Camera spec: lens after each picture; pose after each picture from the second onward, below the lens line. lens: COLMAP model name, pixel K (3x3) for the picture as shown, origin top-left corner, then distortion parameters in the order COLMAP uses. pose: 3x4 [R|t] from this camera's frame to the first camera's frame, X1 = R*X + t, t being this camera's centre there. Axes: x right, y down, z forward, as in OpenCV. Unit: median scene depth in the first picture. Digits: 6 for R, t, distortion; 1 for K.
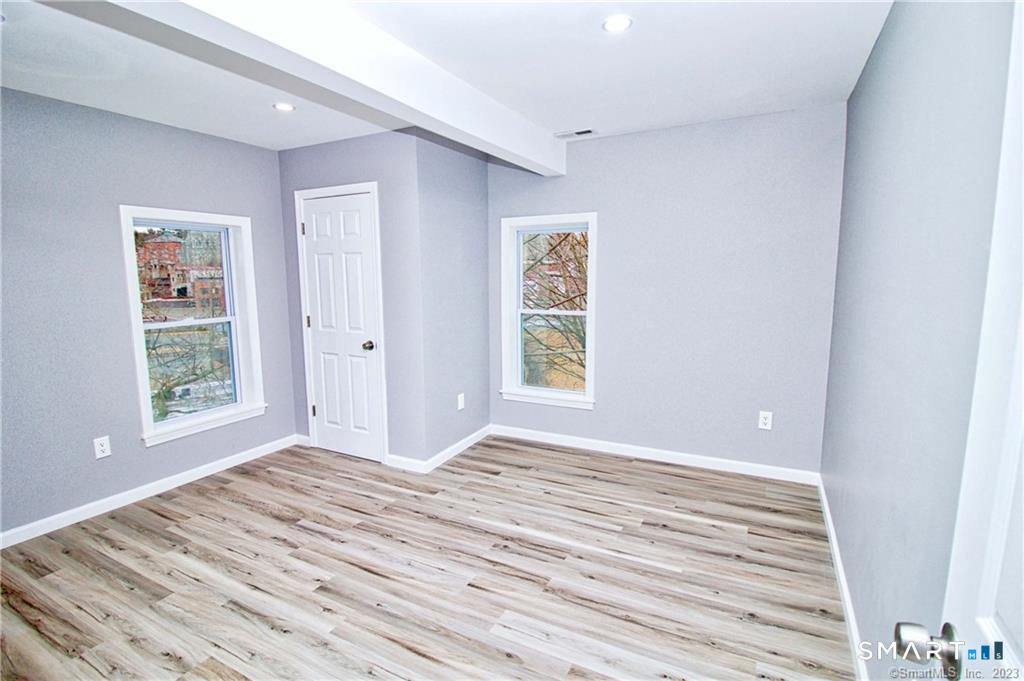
lens RADIAL K [[480.5, 0, 515.1], [0, 480.5, 345.5], [0, 0, 1]] dist [-0.004835, -0.005848]
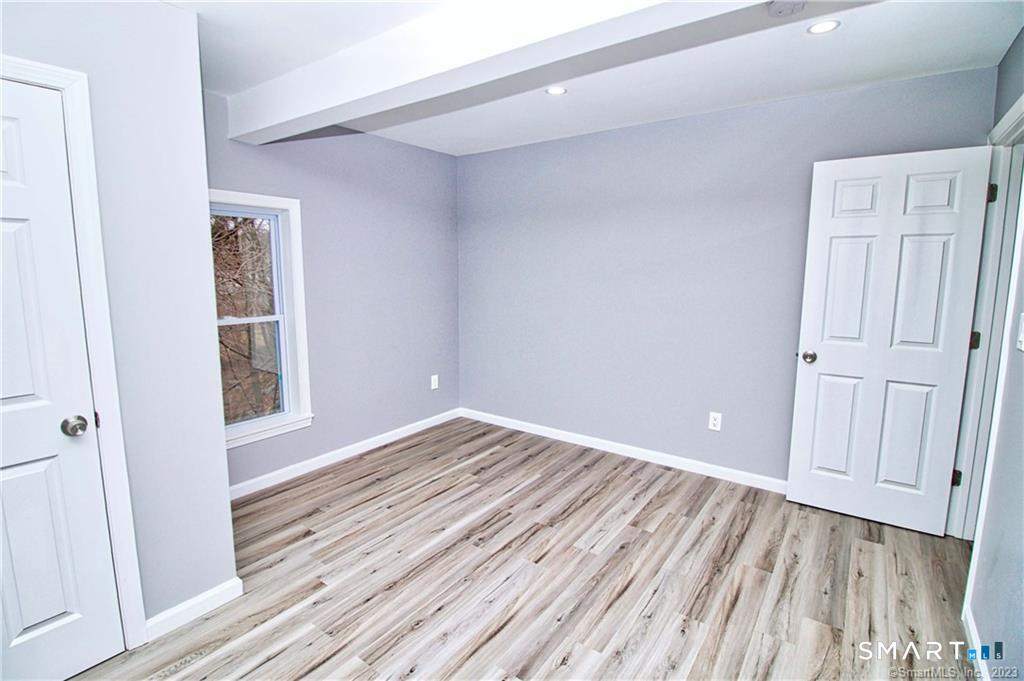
lens RADIAL K [[480.5, 0, 514.3], [0, 480.5, 337.3], [0, 0, 1]] dist [-0.004835, -0.005848]
pose [[0.162288, -0.133501, 0.977671, -0.865774], [0.147072, 0.983011, 0.109817, -0.093322], [-0.975722, 0.125966, 0.179165, 0.637943]]
